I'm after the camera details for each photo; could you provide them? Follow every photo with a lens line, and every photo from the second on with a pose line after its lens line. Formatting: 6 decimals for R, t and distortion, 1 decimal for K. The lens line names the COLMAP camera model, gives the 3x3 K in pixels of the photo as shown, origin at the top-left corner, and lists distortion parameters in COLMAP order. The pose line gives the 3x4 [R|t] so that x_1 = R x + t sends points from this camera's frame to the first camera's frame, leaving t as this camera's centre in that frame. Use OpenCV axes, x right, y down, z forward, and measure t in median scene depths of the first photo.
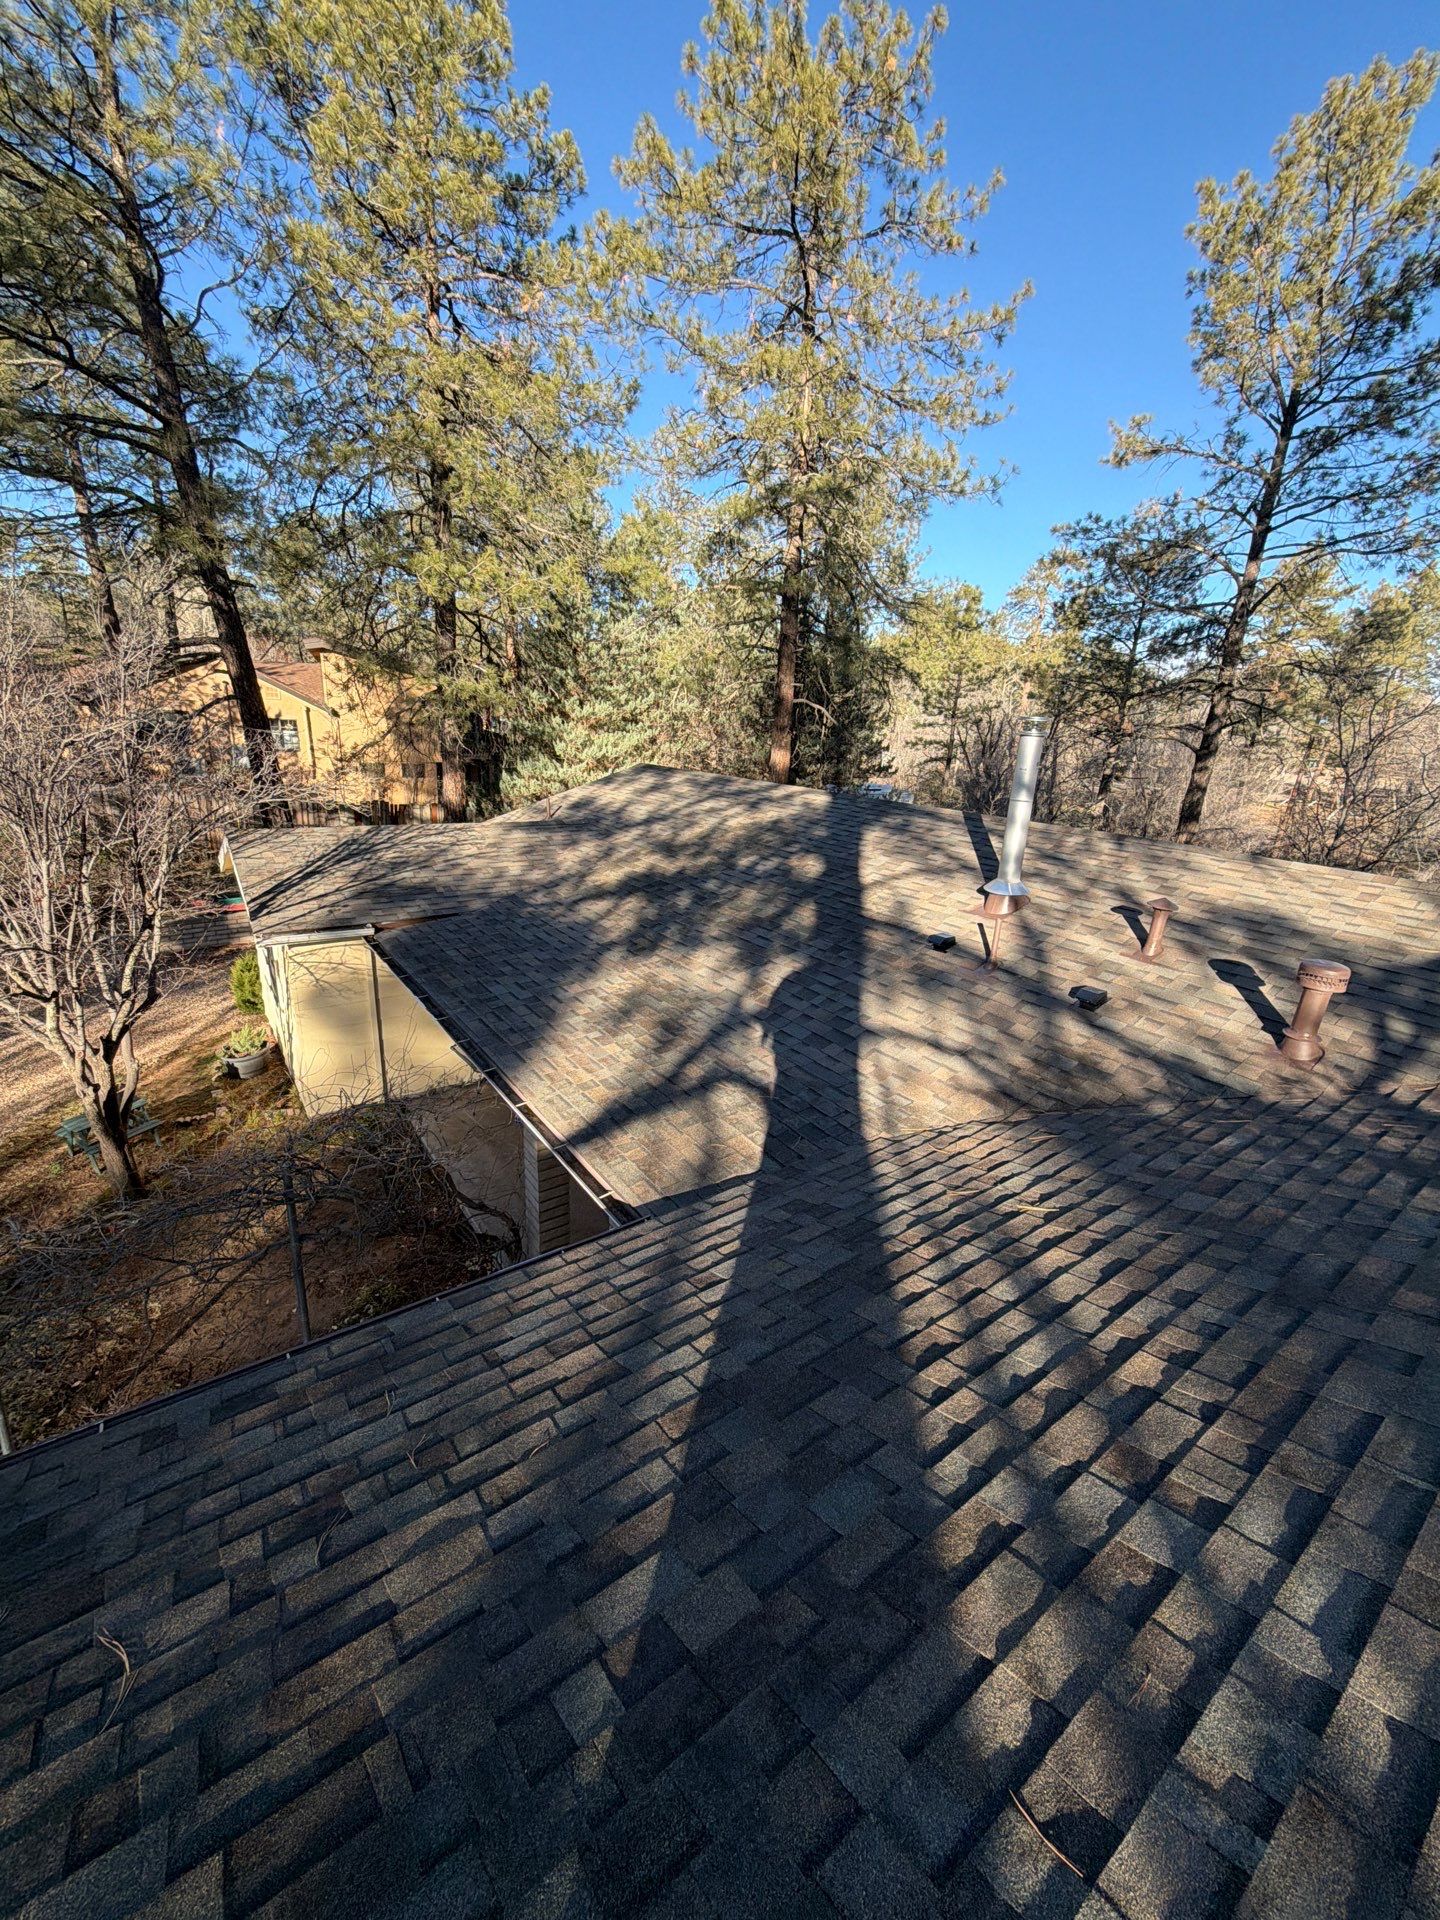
lens RADIAL K [[767.2, 0, 729.6], [0, 767.2, 961.4], [0, 0, 1]] dist [0.003733, -0.000697]
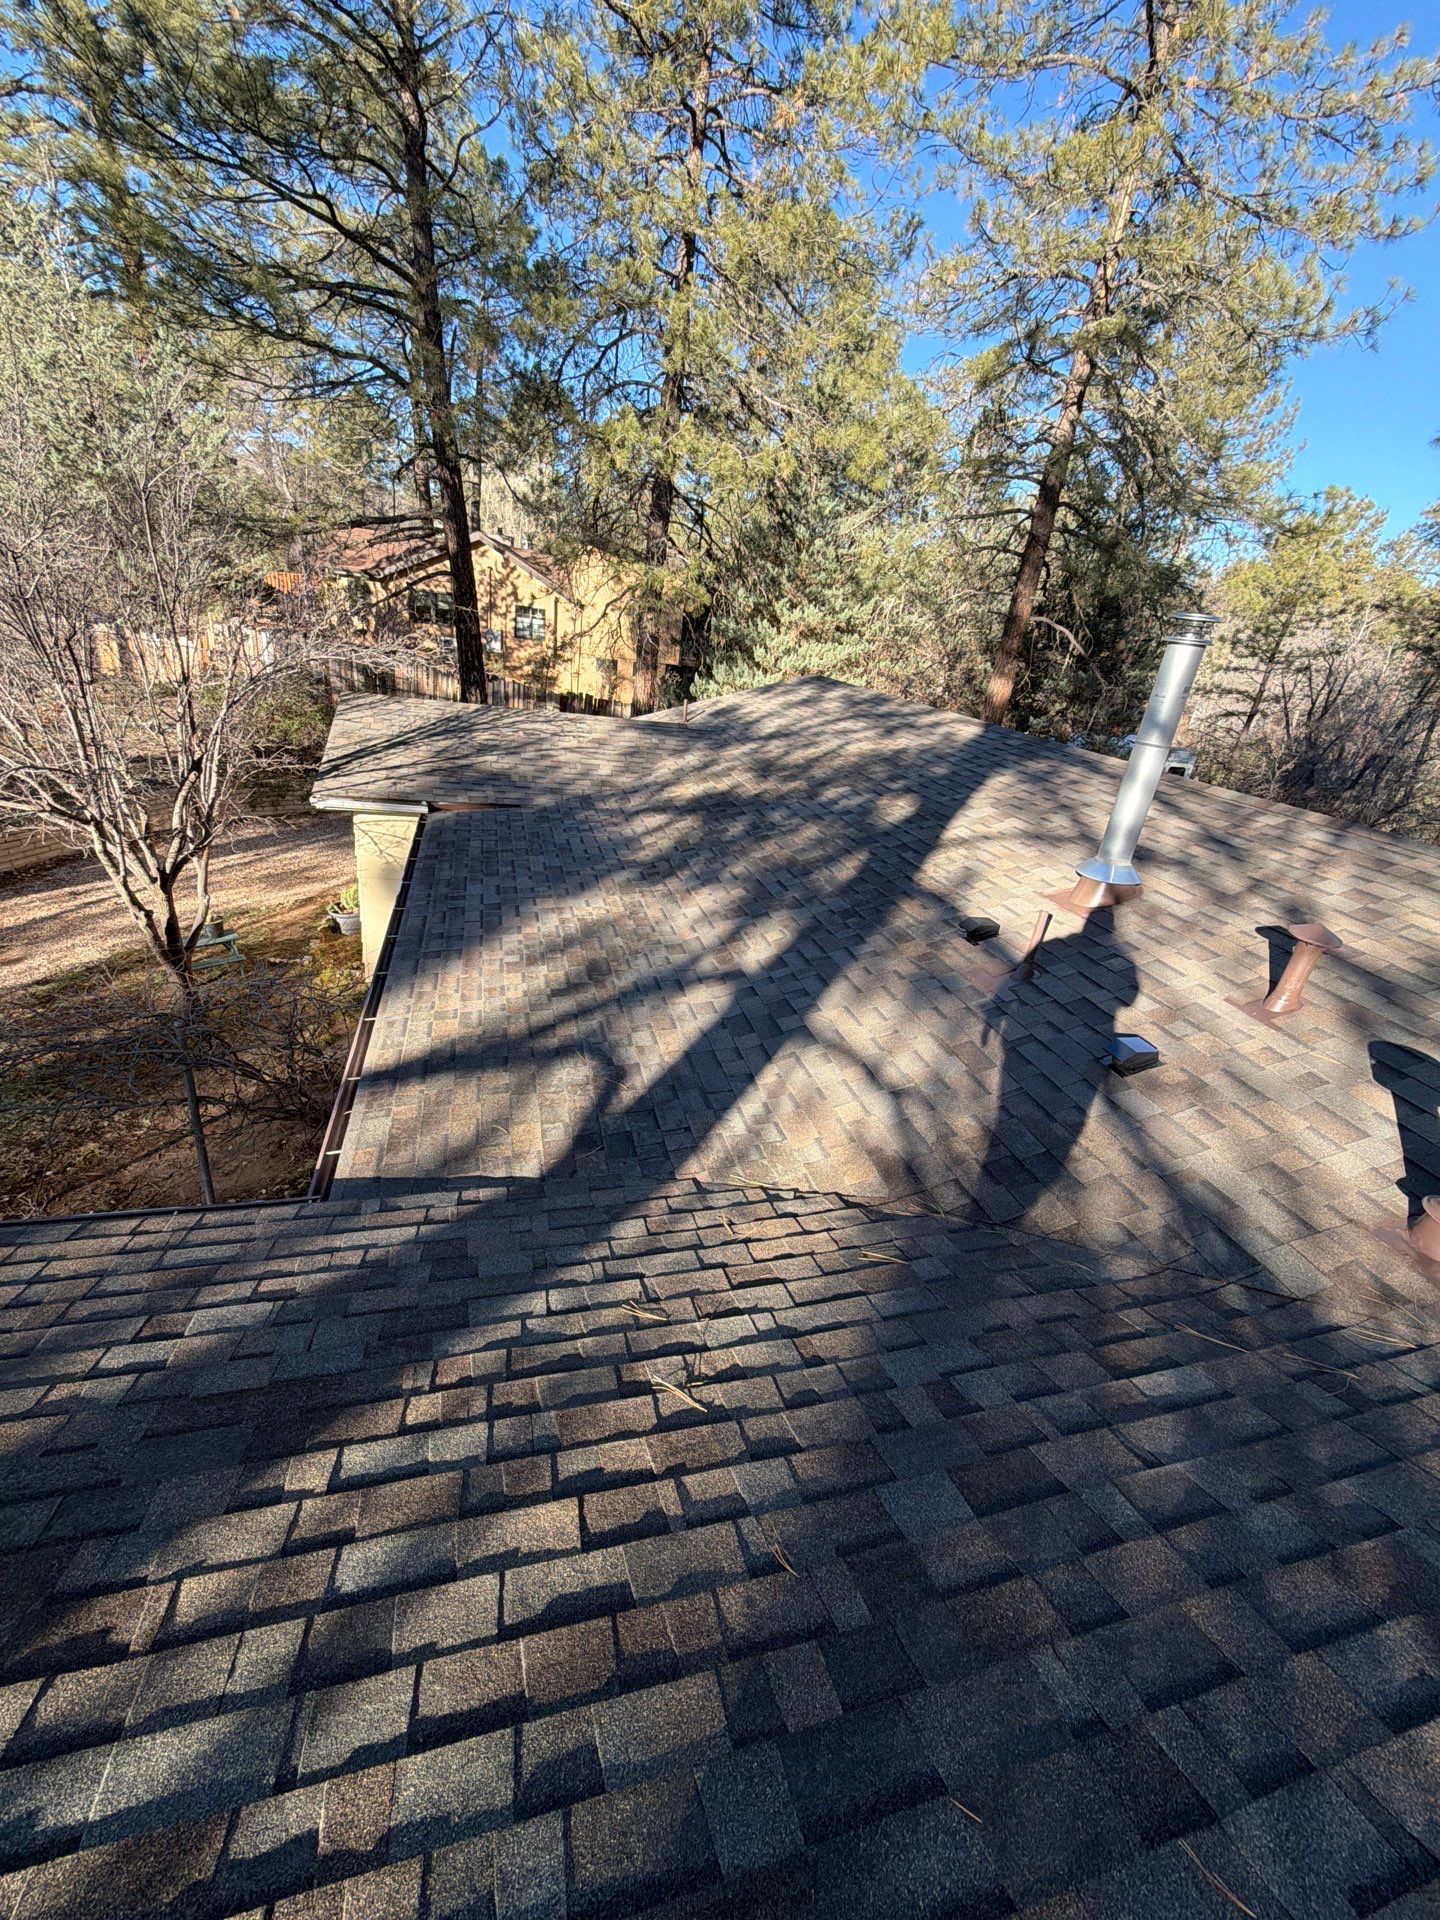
lens RADIAL K [[767.2, 0, 725.7], [0, 767.2, 962.6], [0, 0, 1]] dist [0.003733, -0.000697]
pose [[0.933883, 0.202801, -0.294508, 0.242447], [-0.175567, 0.977558, 0.116434, -0.034639], [0.311511, -0.057030, 0.948530, 0.211725]]
